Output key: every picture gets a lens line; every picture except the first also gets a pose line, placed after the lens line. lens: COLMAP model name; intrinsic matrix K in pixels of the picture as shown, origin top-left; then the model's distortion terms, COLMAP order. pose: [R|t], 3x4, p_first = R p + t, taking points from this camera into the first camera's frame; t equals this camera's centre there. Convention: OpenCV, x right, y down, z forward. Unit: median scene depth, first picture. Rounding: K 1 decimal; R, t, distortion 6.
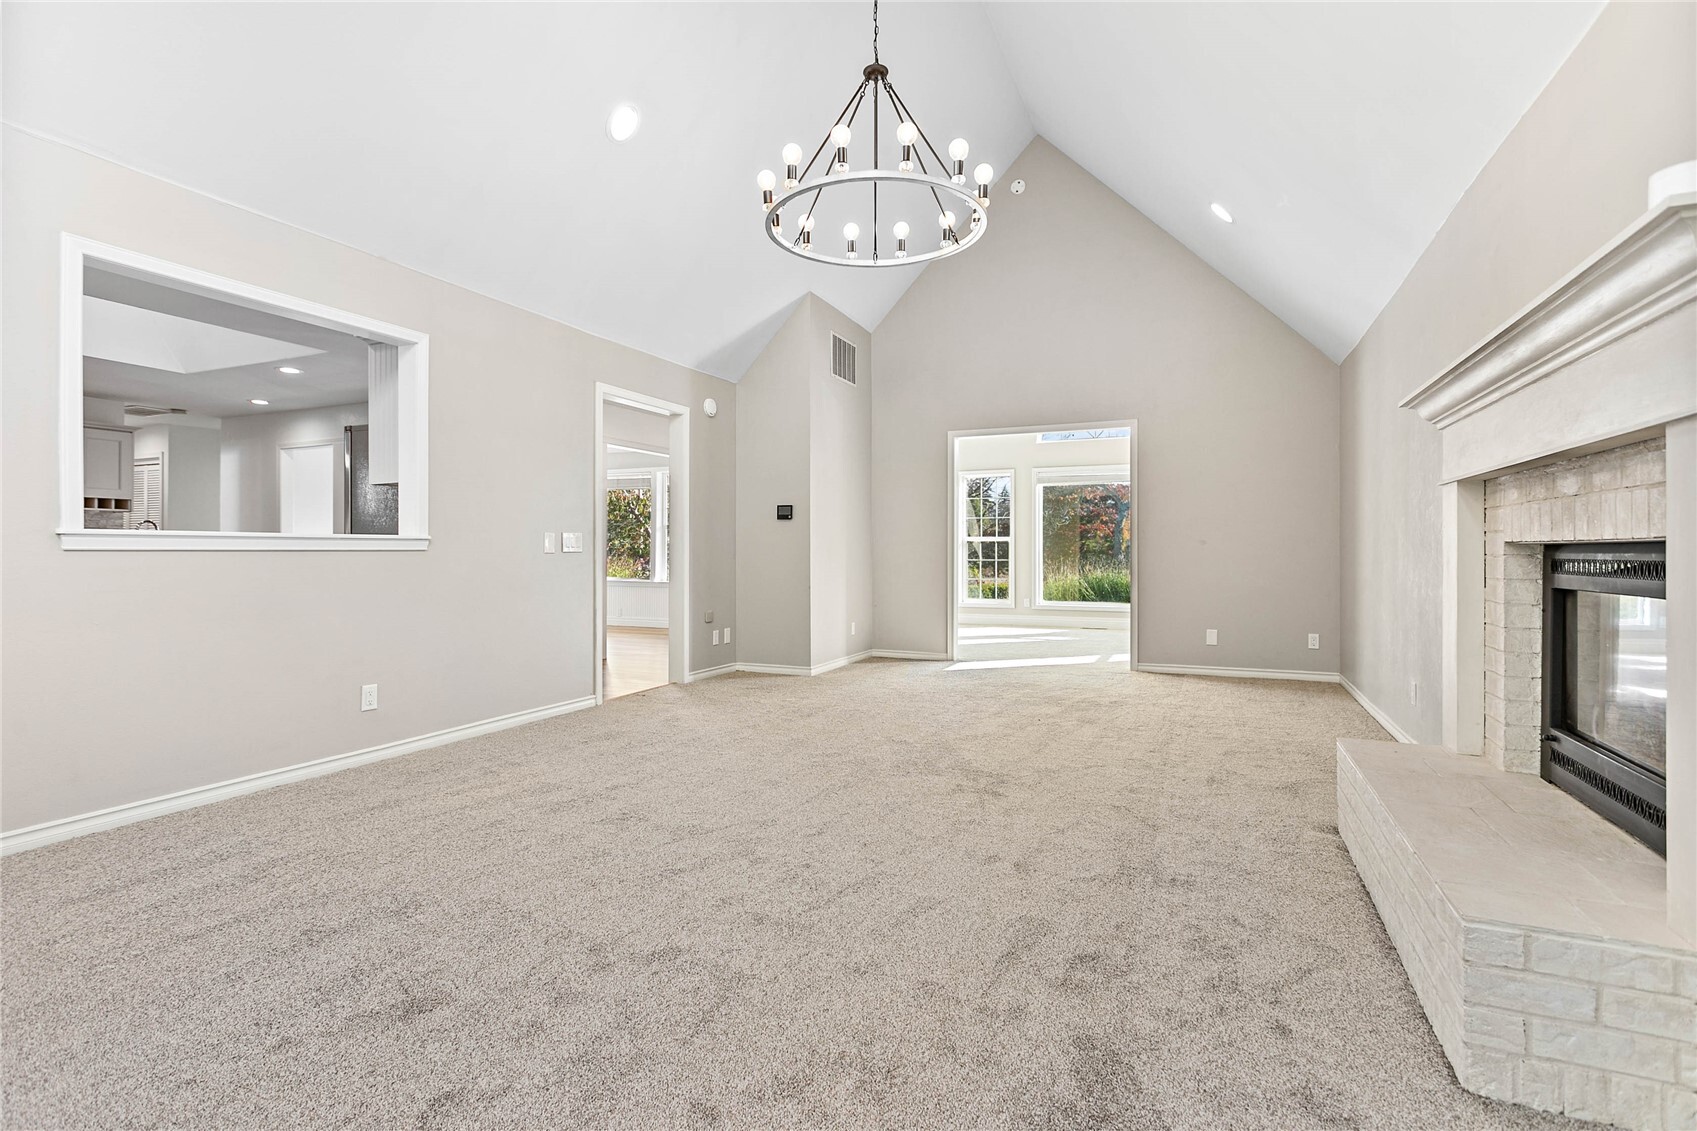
lens RADIAL K [[802.4, 0, 841.2], [0, 802.4, 560.0], [0, 0, 1]] dist [0.000394, 0.001249]
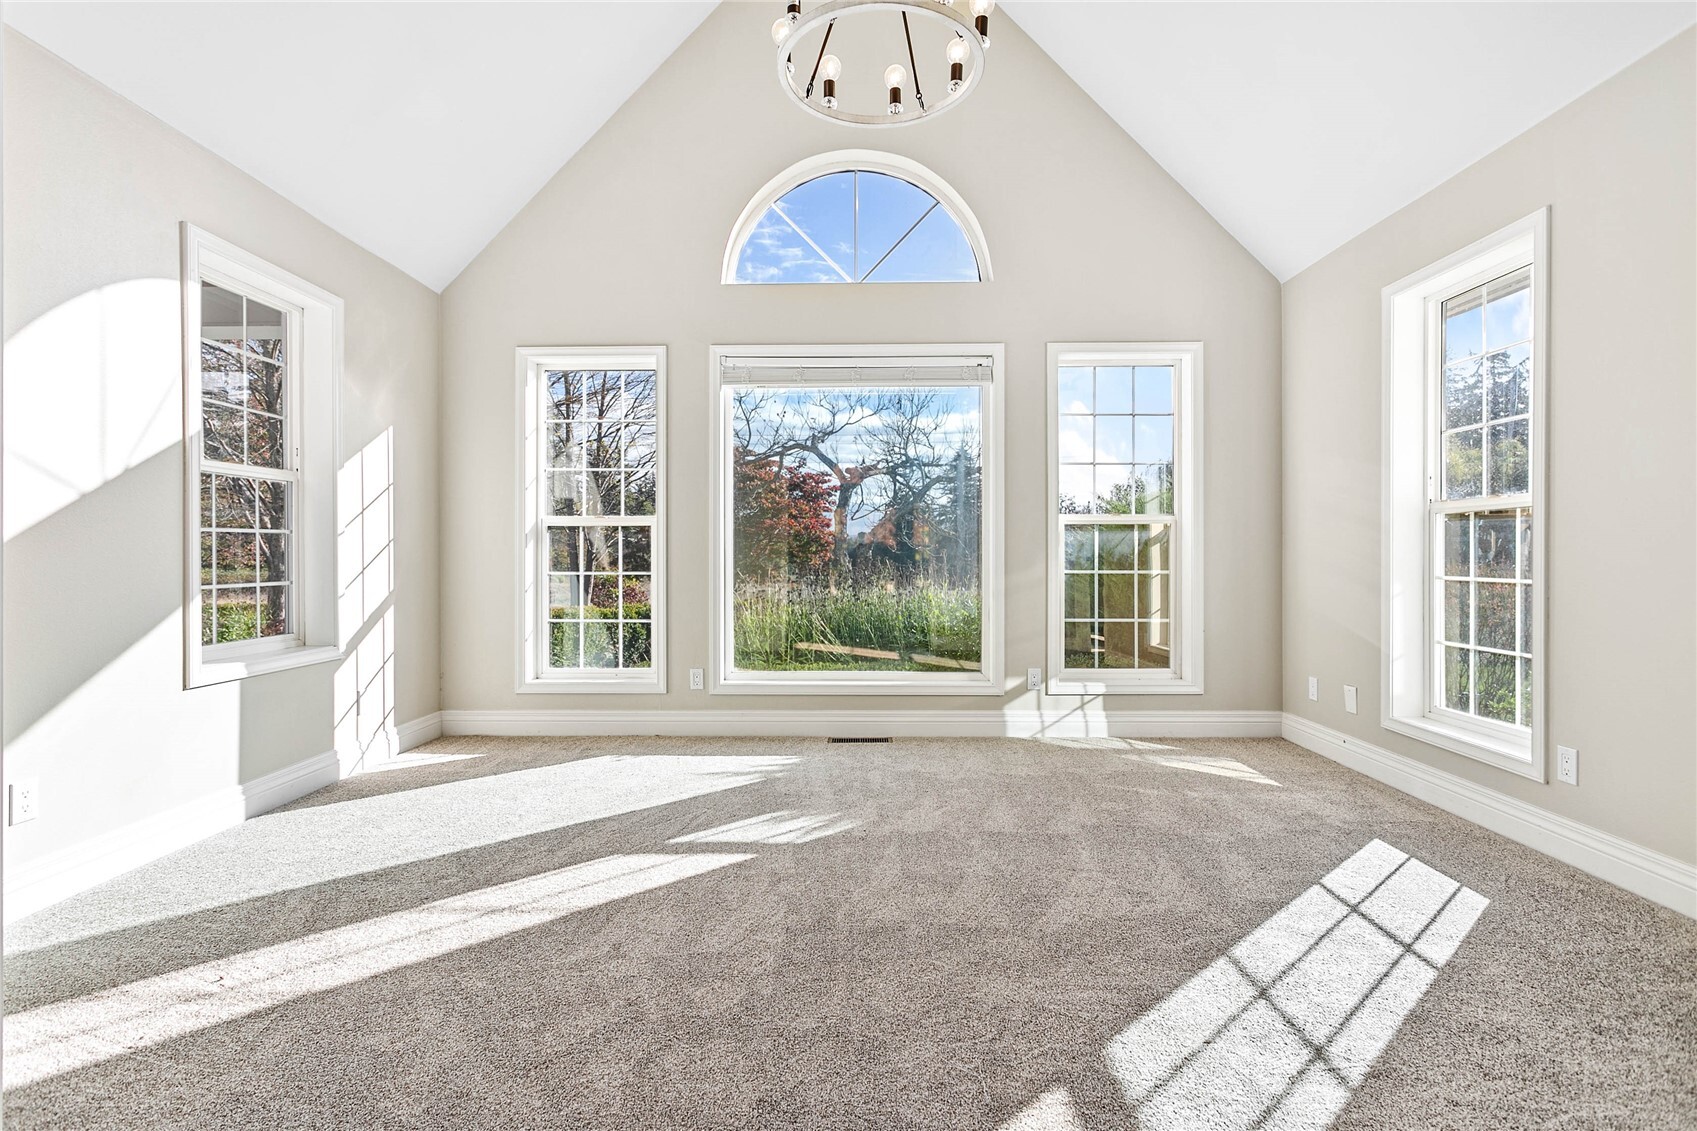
lens RADIAL K [[802.4, 0, 852.8], [0, 802.4, 558.2], [0, 0, 1]] dist [0.000394, 0.001249]
pose [[0.915830, 0.008504, 0.401477, 0.133675], [-0.008895, 0.999960, -0.000891, -0.007568], [-0.401468, -0.002755, 0.915869, 0.566434]]
